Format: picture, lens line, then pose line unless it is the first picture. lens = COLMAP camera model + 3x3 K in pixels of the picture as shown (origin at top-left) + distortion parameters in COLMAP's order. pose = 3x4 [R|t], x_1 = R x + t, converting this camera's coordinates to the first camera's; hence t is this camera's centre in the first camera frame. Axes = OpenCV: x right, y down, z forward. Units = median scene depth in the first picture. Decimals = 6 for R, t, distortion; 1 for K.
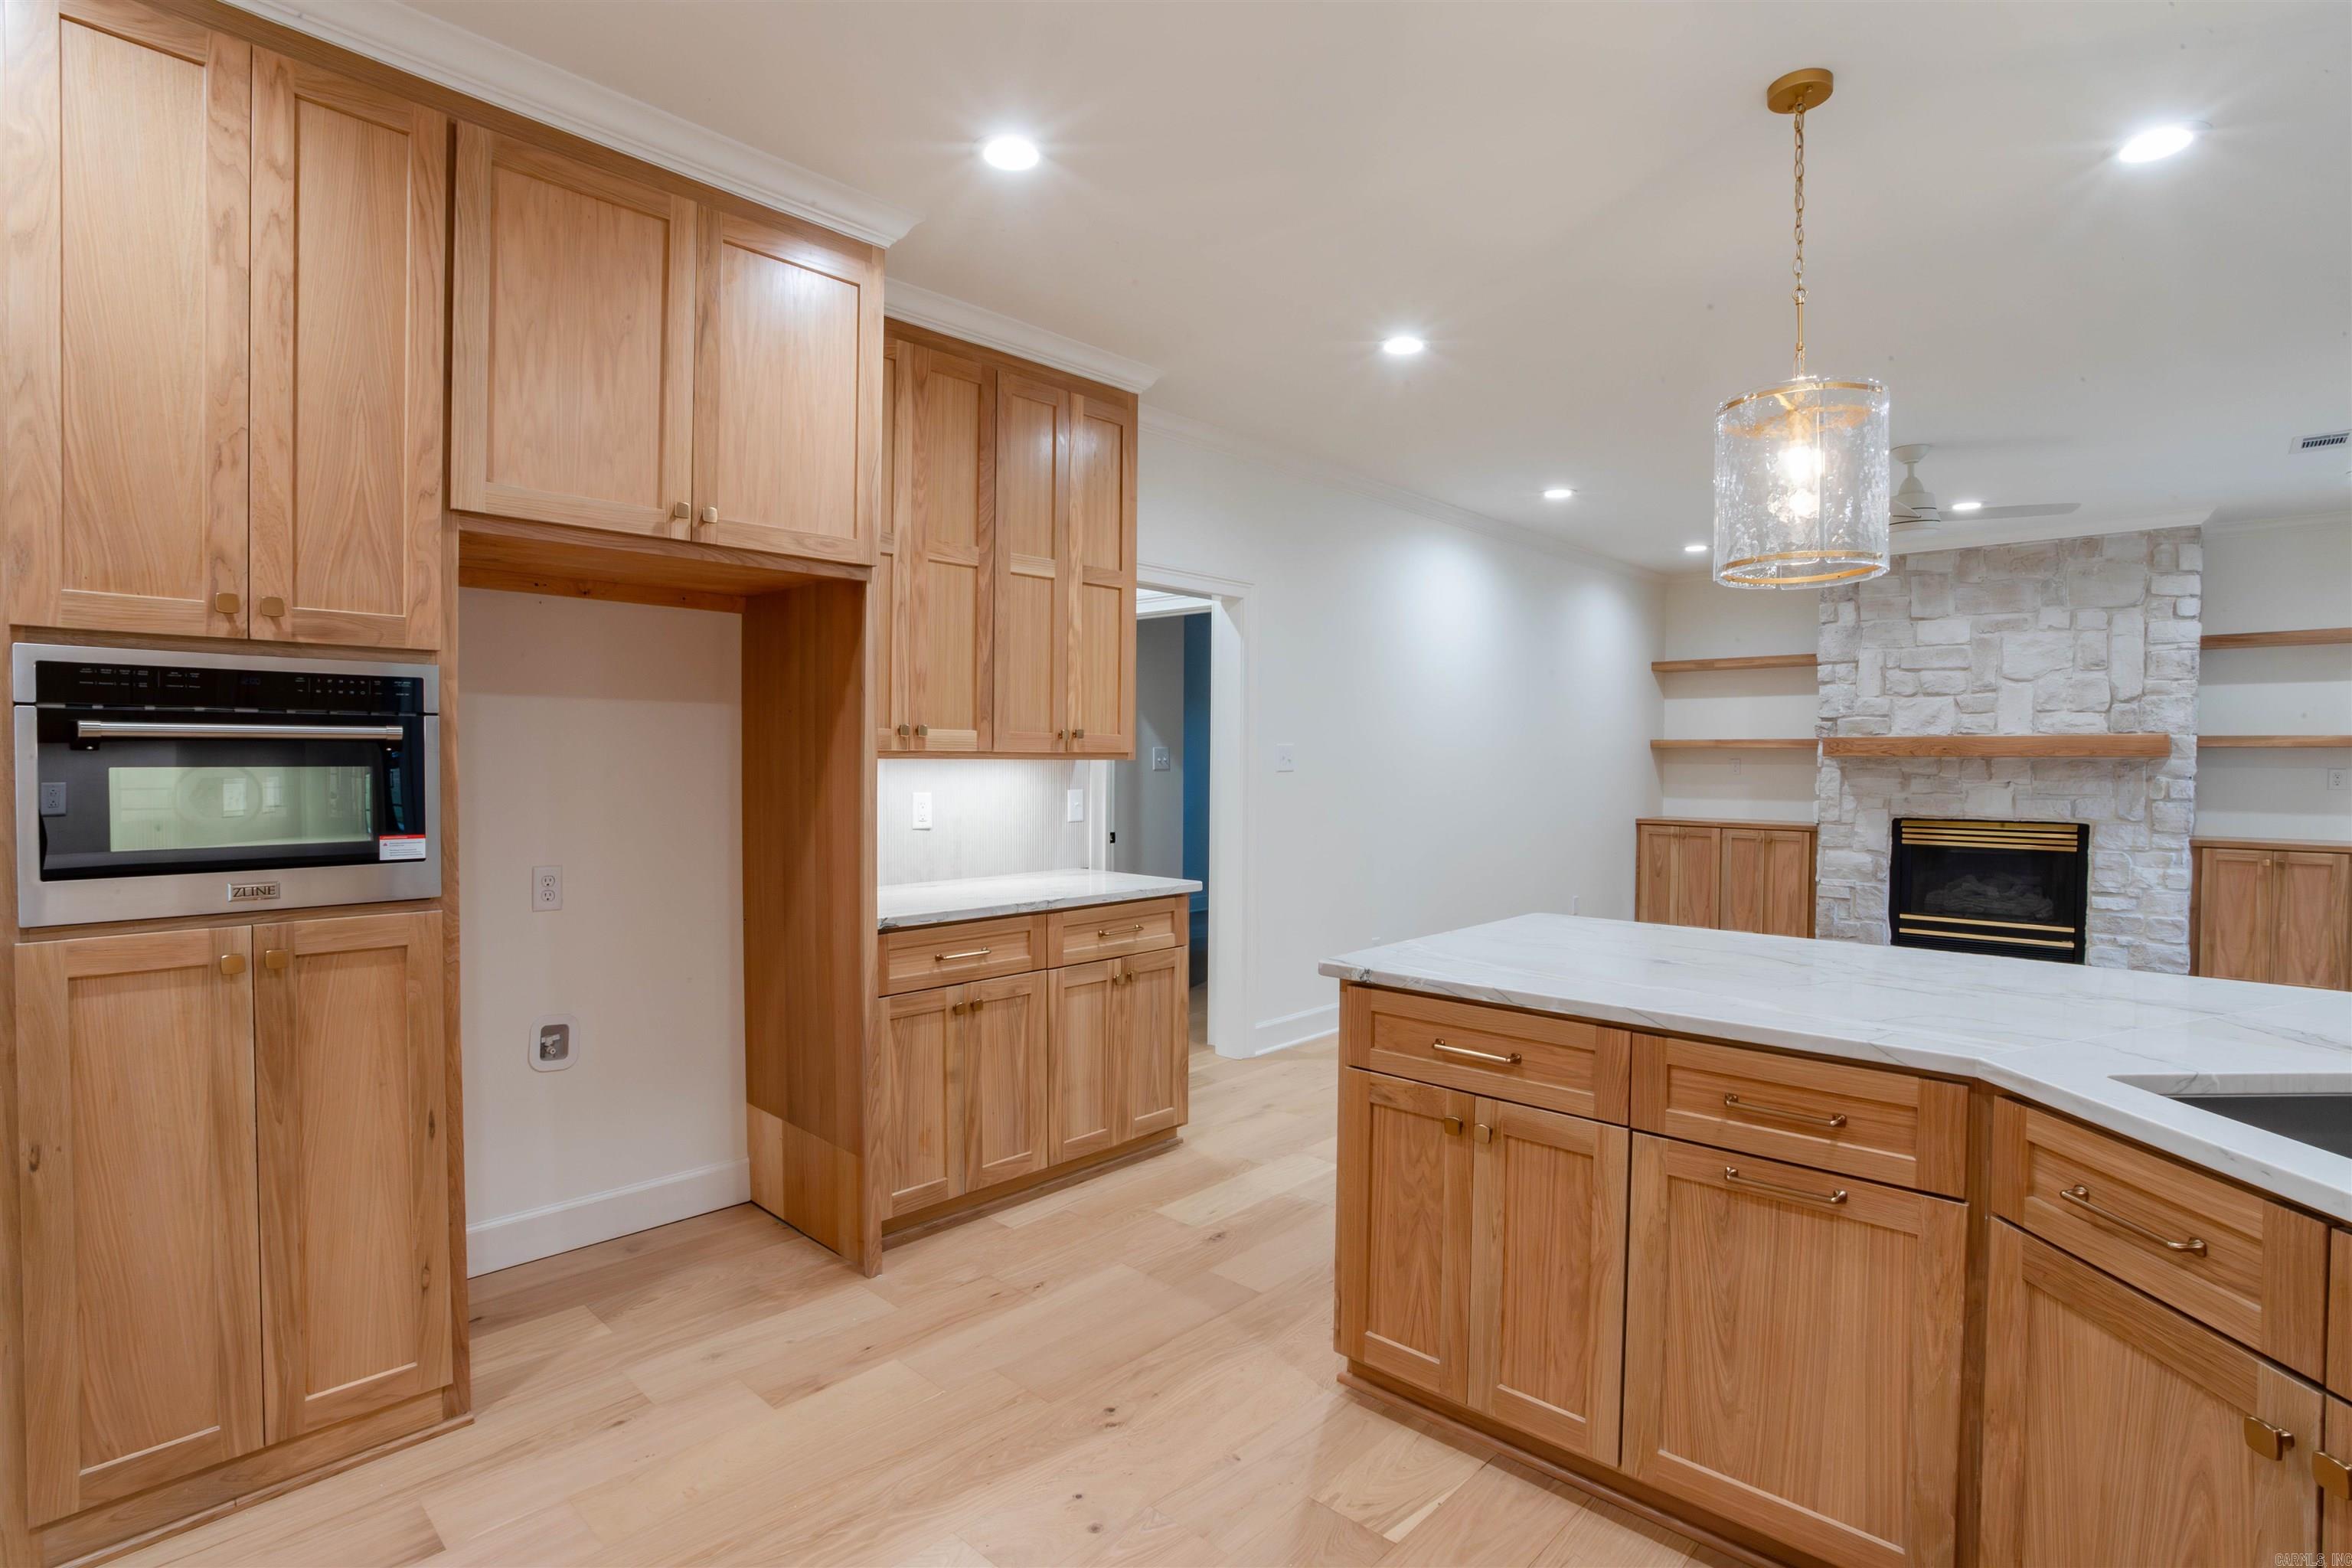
lens RADIAL K [[1145.5, 0, 1170.4], [0, 1145.5, 785.0], [0, 0, 1]] dist [-0.076717, 0.036875]
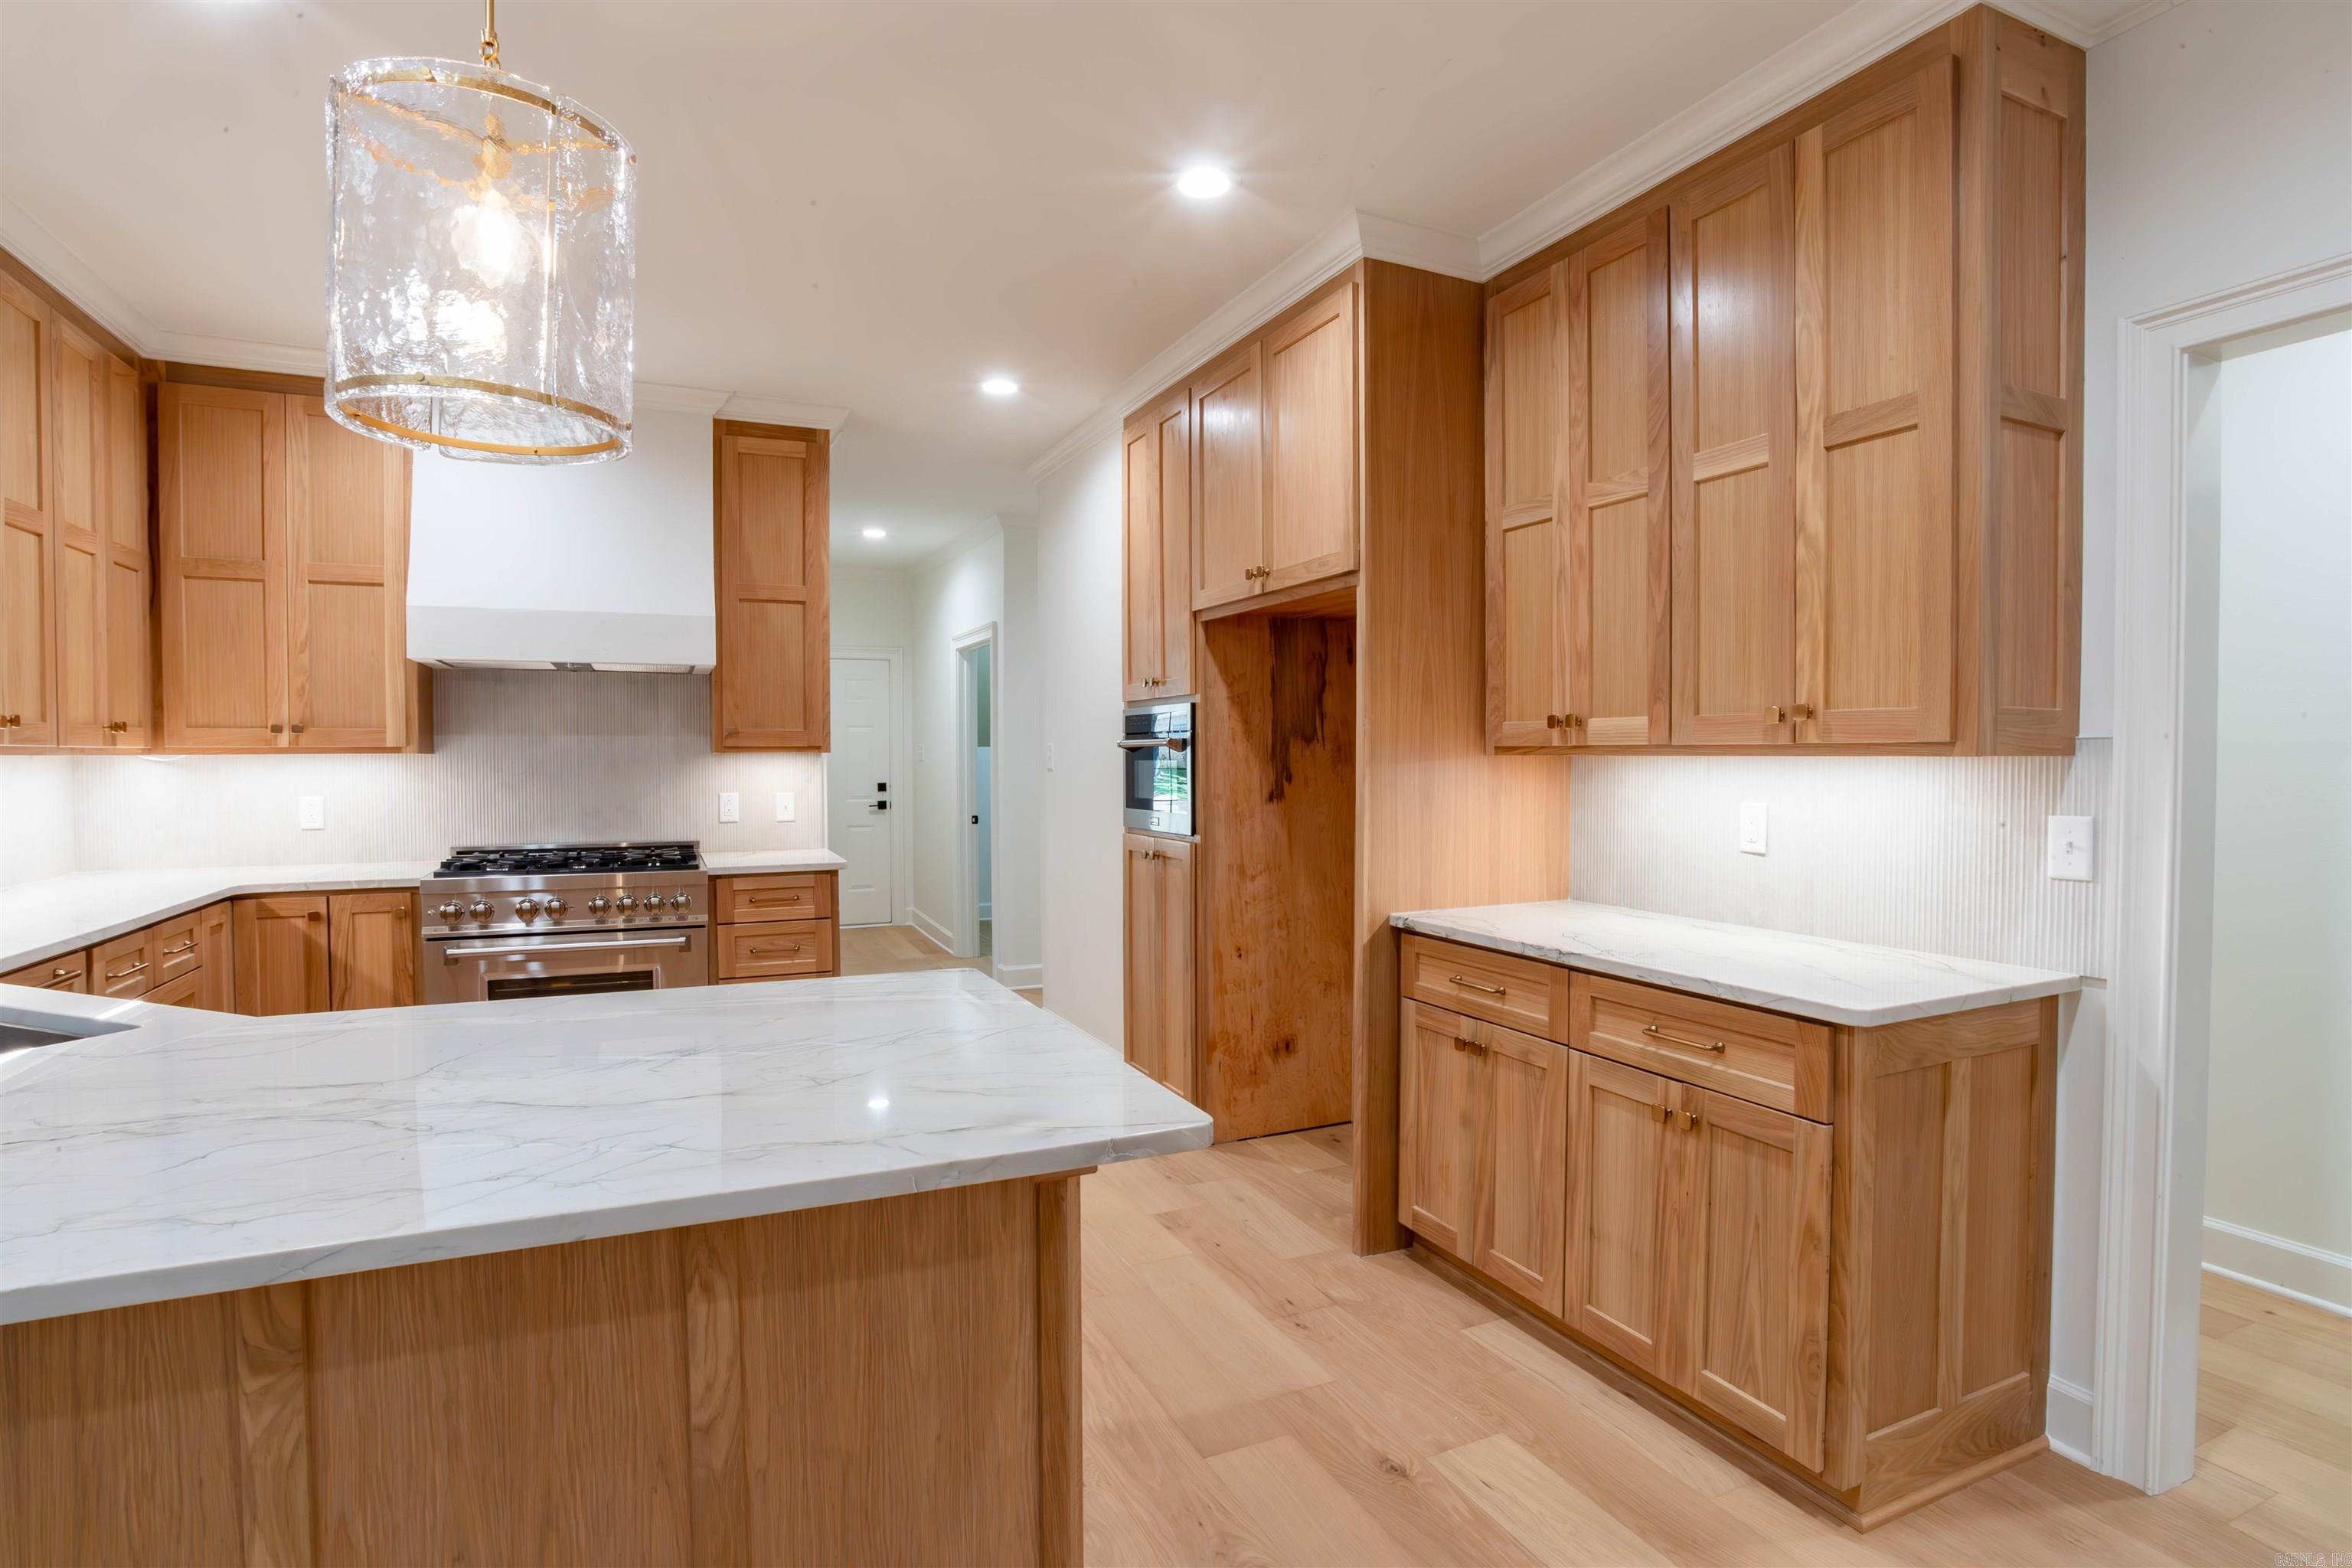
lens RADIAL K [[1145.5, 0, 1170.4], [0, 1145.5, 785.0], [0, 0, 1]] dist [-0.076717, 0.036875]
pose [[-0.369152, 0.018160, -0.929192, 0.348057], [-0.022603, 0.999338, 0.028510, -0.009849], [0.929094, 0.031527, -0.368497, 0.554556]]
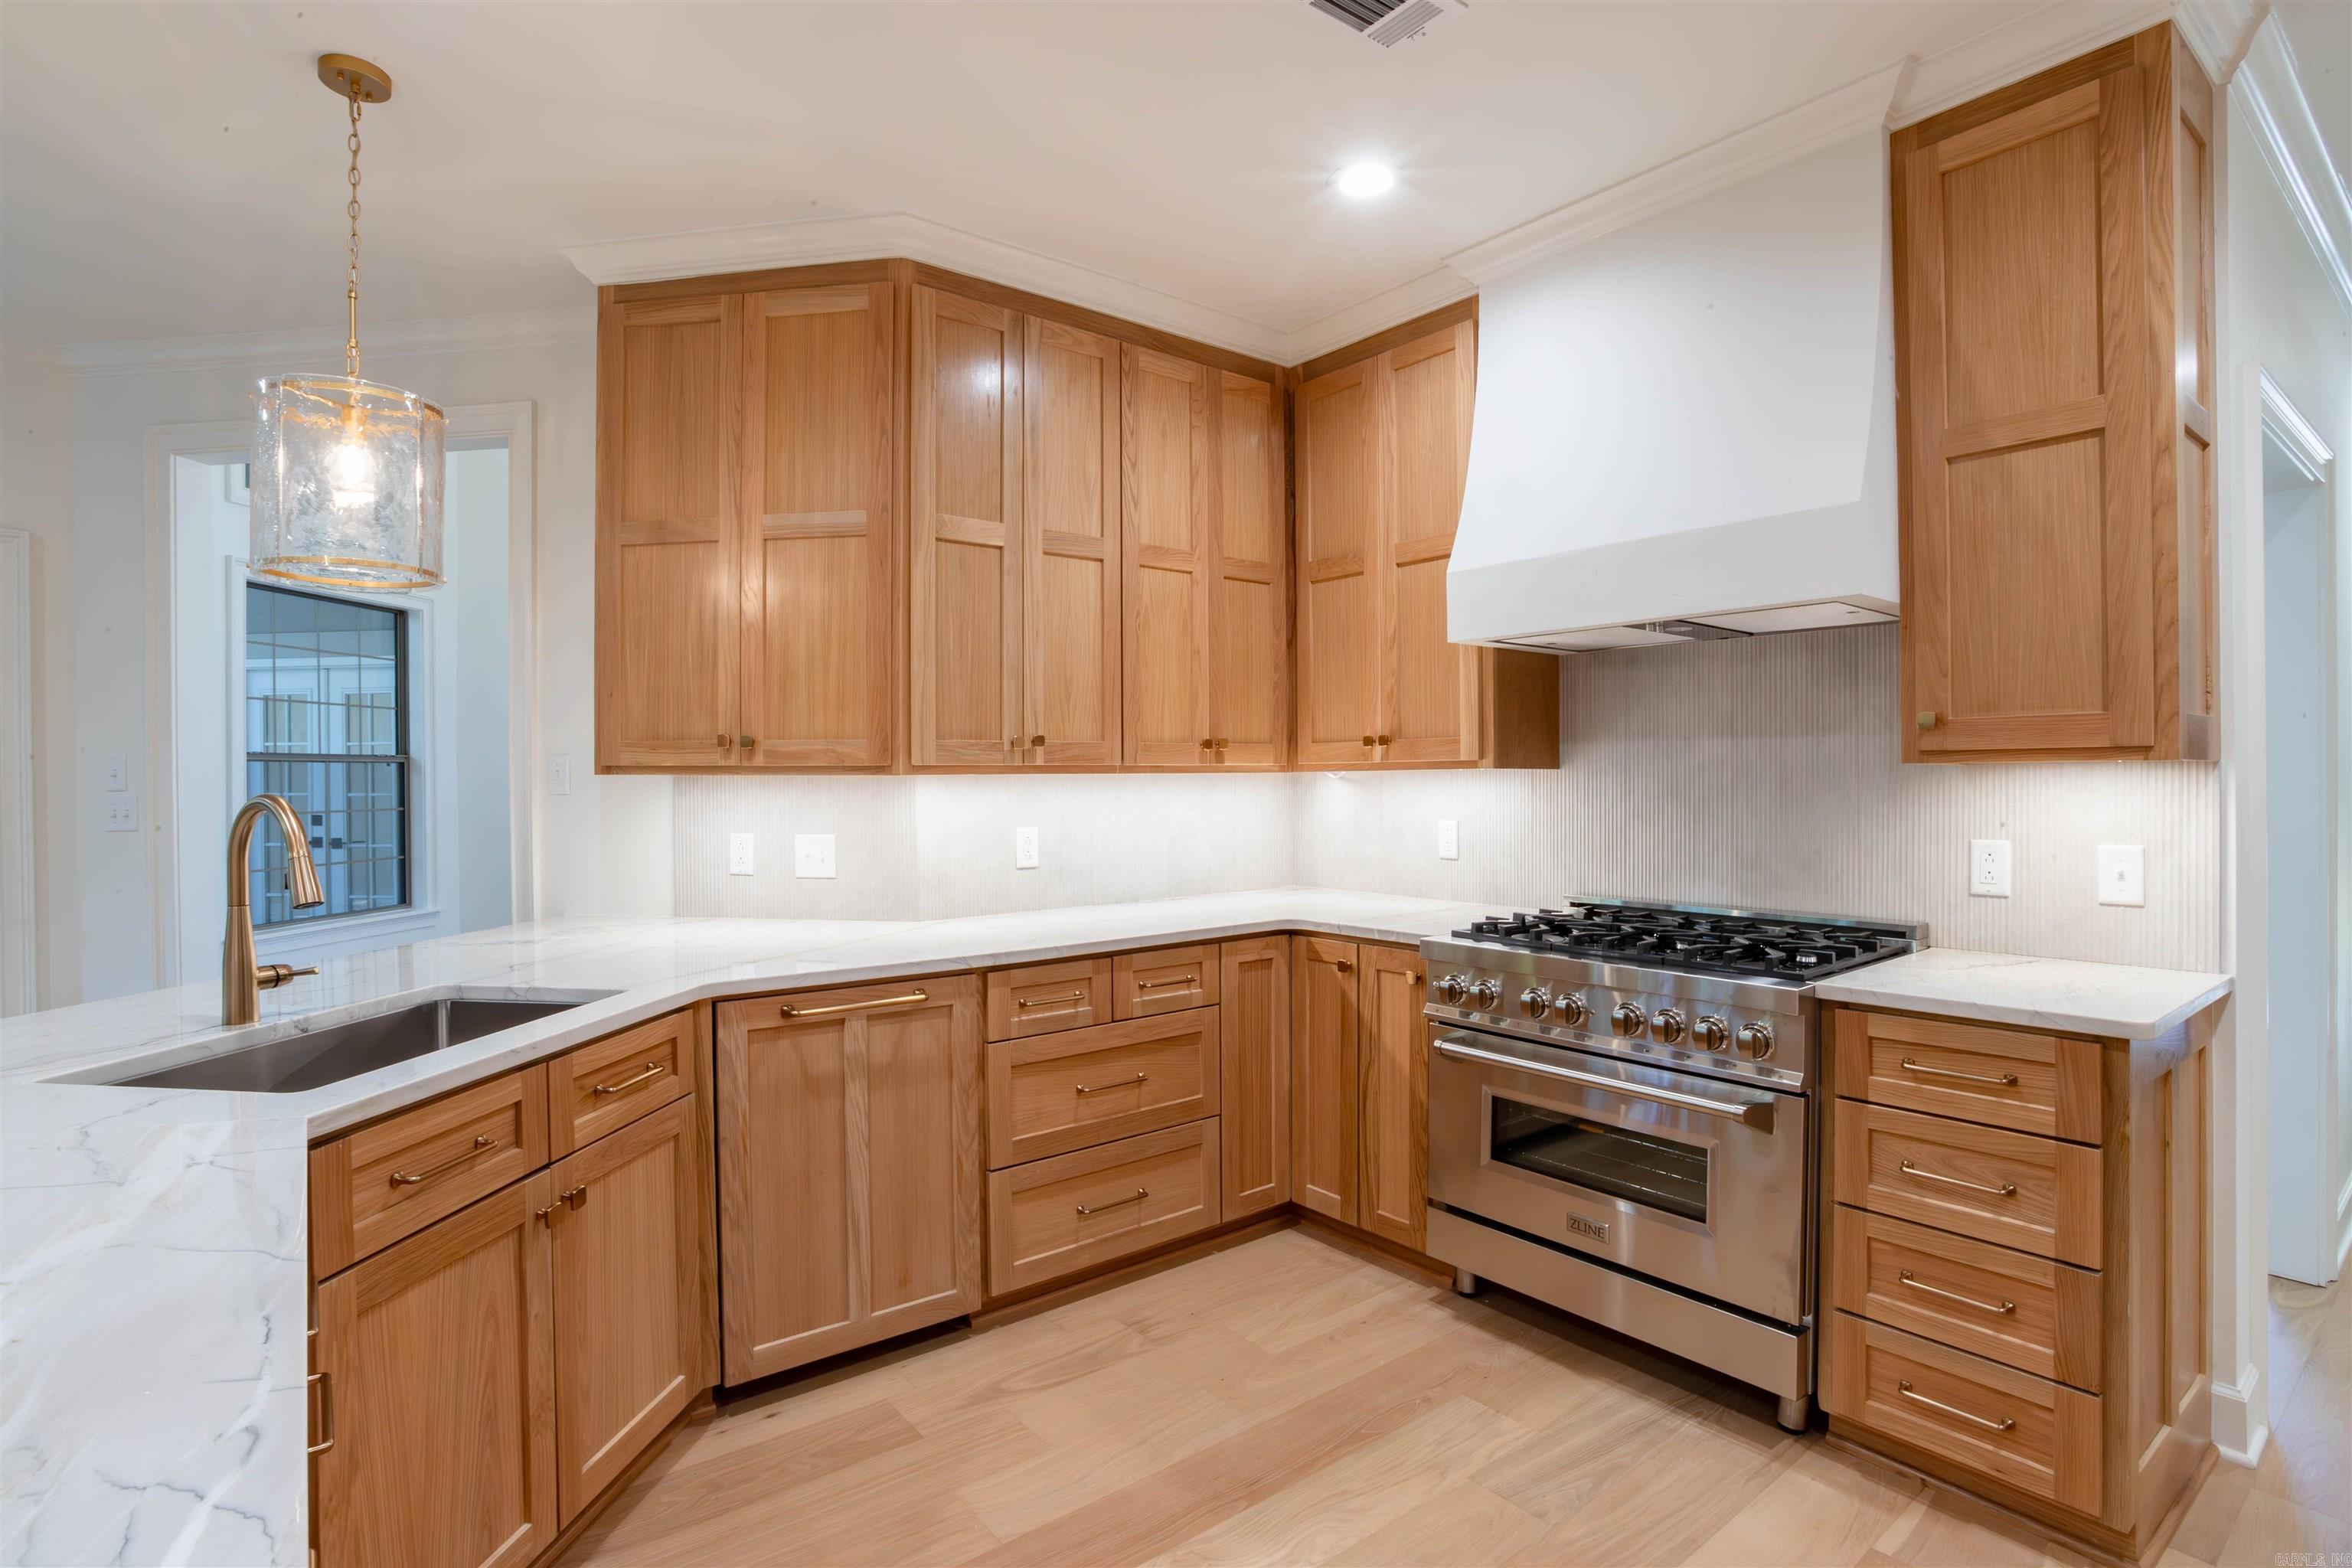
lens RADIAL K [[1145.5, 0, 1170.4], [0, 1145.5, 785.0], [0, 0, 1]] dist [-0.076717, 0.036875]
pose [[-0.988910, -0.000348, 0.148517, -0.015209], [0.004110, 0.999550, 0.029709, -0.008108], [-0.148461, 0.029990, -0.988463, 0.427451]]
